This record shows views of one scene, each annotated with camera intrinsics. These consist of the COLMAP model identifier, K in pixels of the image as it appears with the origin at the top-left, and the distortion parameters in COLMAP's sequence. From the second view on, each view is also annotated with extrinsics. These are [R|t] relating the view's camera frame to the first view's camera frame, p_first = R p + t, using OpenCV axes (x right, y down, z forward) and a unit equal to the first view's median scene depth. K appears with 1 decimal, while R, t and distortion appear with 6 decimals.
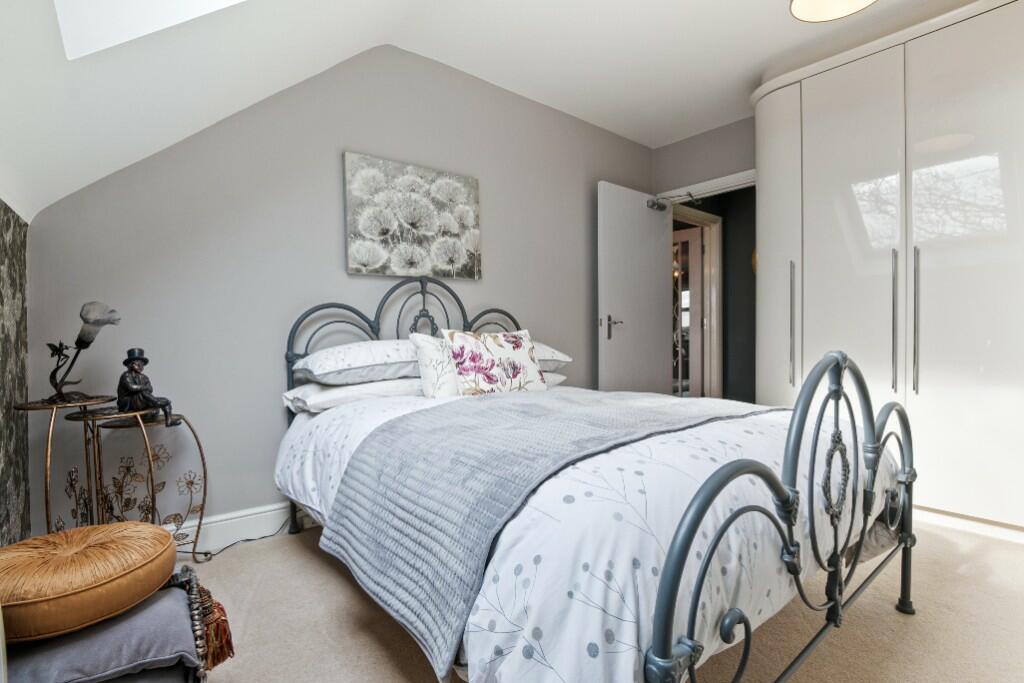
lens RADIAL K [[479.5, 0, 512.0], [0, 479.5, 341.5], [0, 0, 1]] dist [-0.004004, -0.000382]
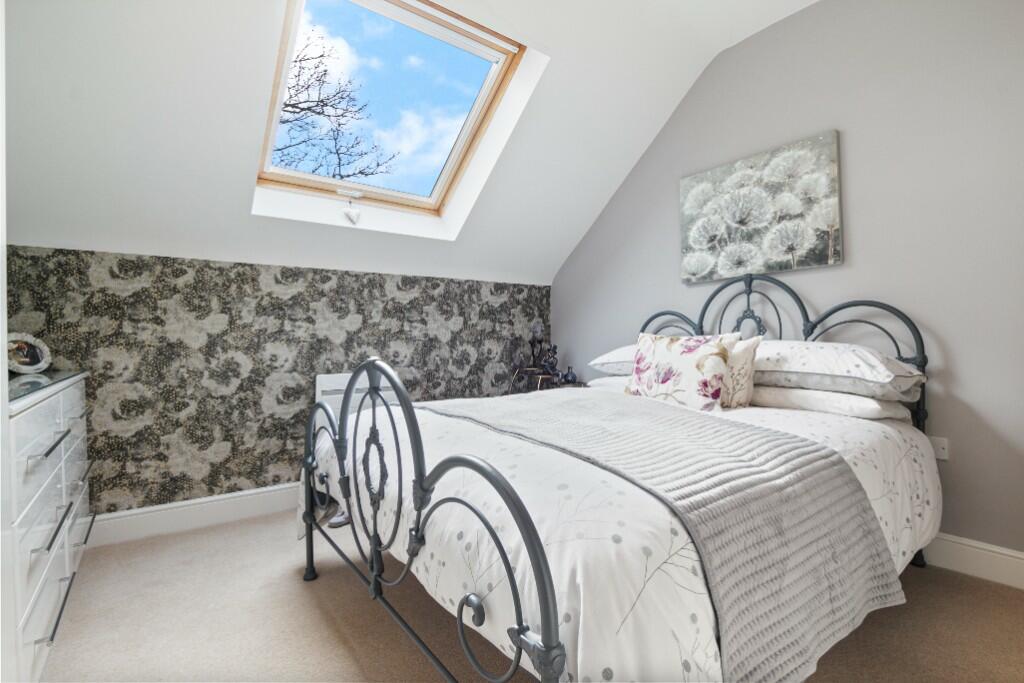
lens RADIAL K [[479.5, 0, 512.0], [0, 479.5, 341.5], [0, 0, 1]] dist [-0.004004, -0.000382]
pose [[-0.029830, 0.016698, -0.999416, 0.757151], [-0.014119, 0.999754, 0.017125, -0.015791], [0.999455, 0.014622, -0.029587, 0.571591]]
